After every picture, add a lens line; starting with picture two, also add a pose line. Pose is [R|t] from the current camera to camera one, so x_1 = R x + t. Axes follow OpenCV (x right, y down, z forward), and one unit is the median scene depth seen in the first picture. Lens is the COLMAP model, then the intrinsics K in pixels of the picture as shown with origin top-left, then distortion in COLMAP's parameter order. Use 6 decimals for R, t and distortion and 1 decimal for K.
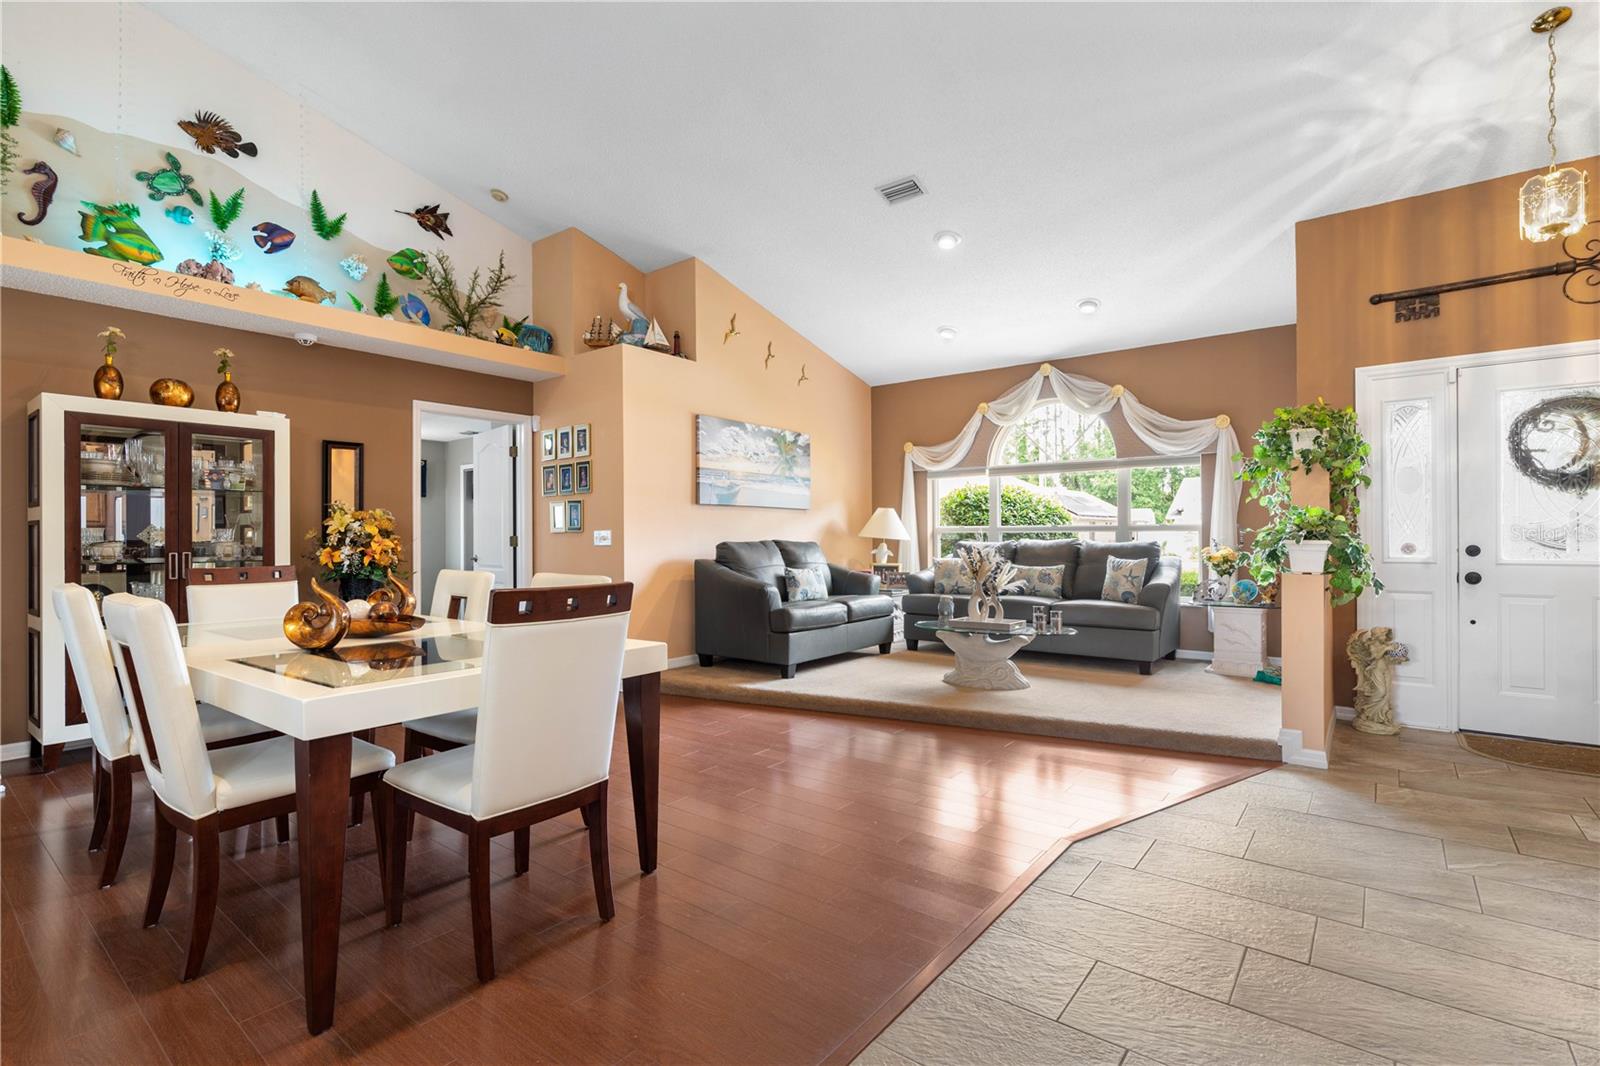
lens RADIAL K [[744.2, 0, 810.1], [0, 744.2, 532.5], [0, 0, 1]] dist [0.008476, -0.000595]
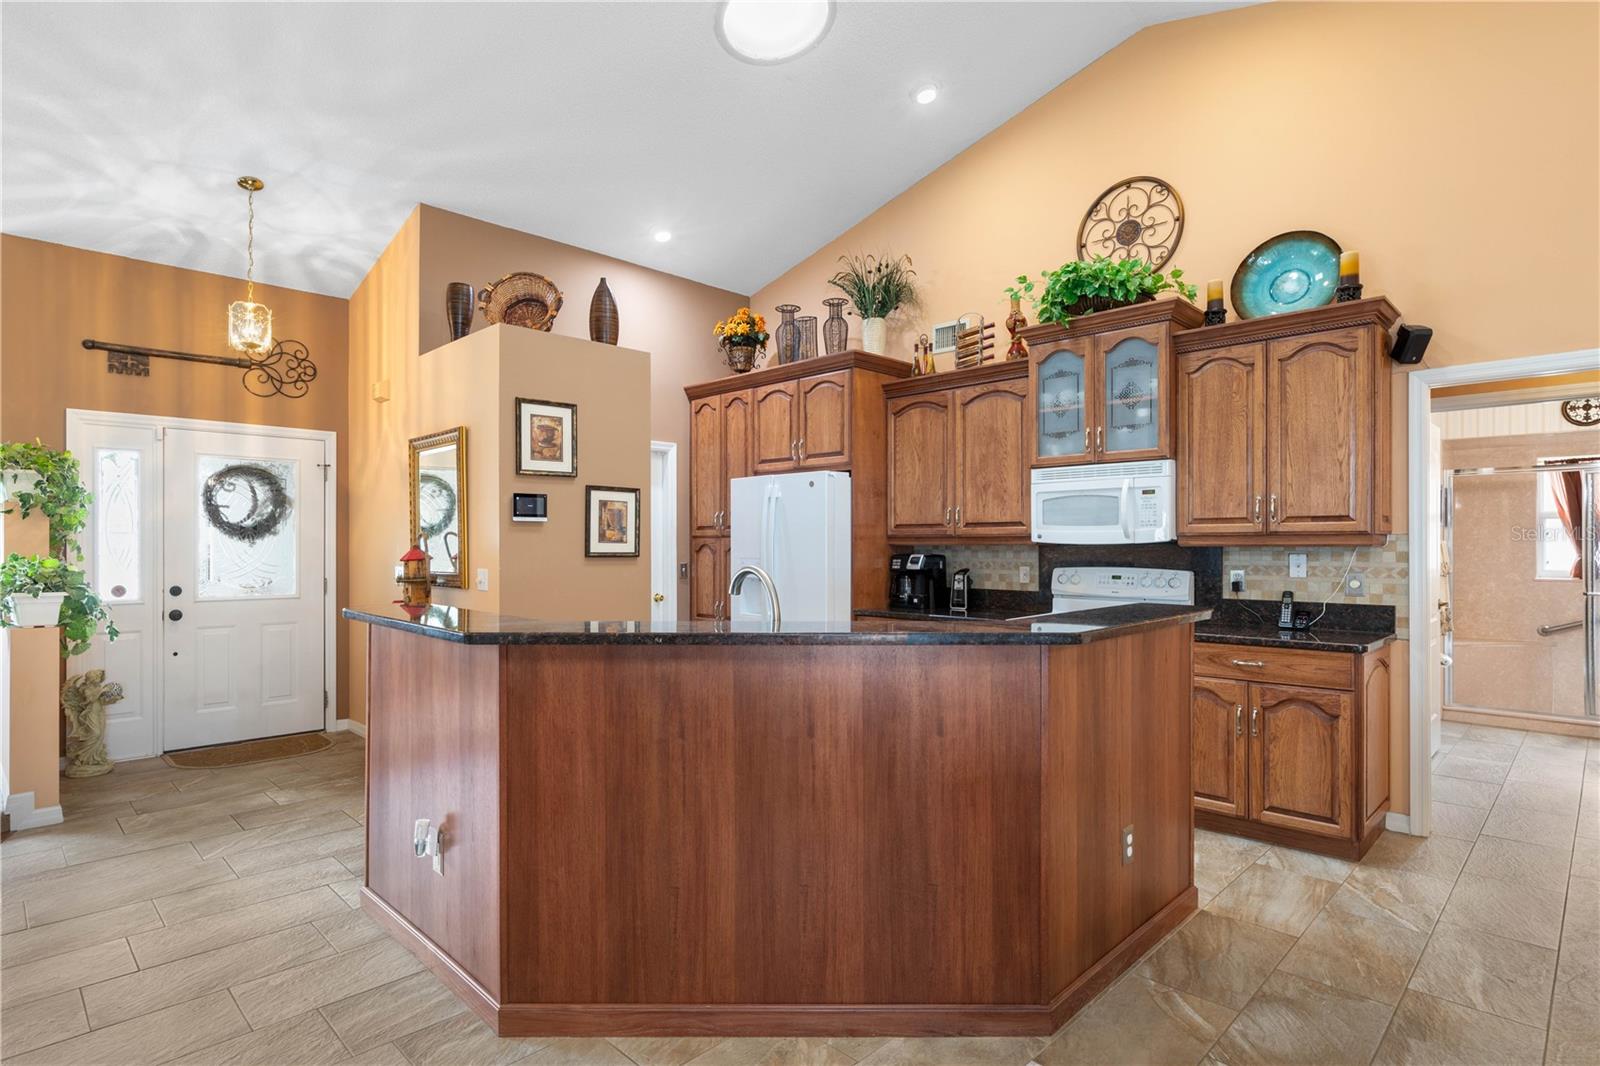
lens RADIAL K [[830.8, 0, 799.6], [0, 830.8, 545.7], [0, 0, 1]] dist [0.000325, -0.002754]
pose [[0.128295, 0.003458, 0.991730, -0.193438], [-0.006146, 0.999977, -0.002692, -0.037849], [-0.991717, -0.005749, 0.128314, -0.077791]]
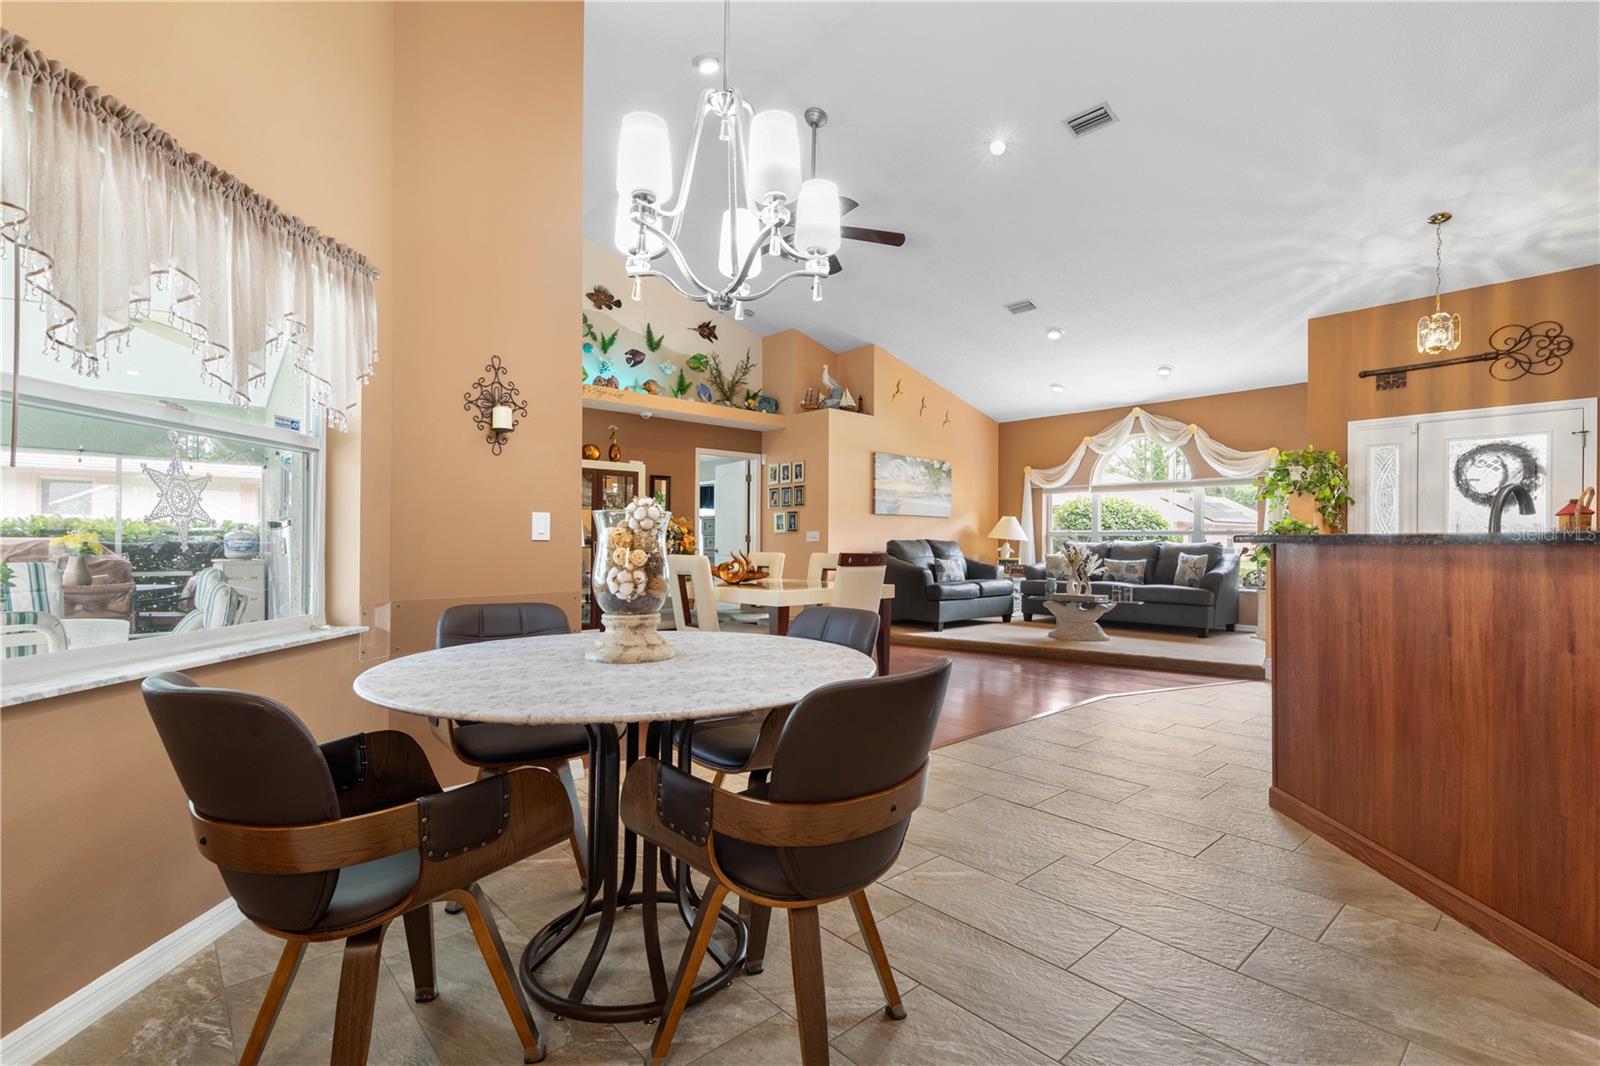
lens RADIAL K [[710.3, 0, 790.3], [0, 710.3, 544.6], [0, 0, 1]] dist [0.009636, -0.002070]
pose [[0.980101, 0.010074, -0.198245, -0.044267], [-0.007879, 0.999899, 0.011862, 0.008325], [0.198344, -0.010064, 0.980081, -0.497810]]
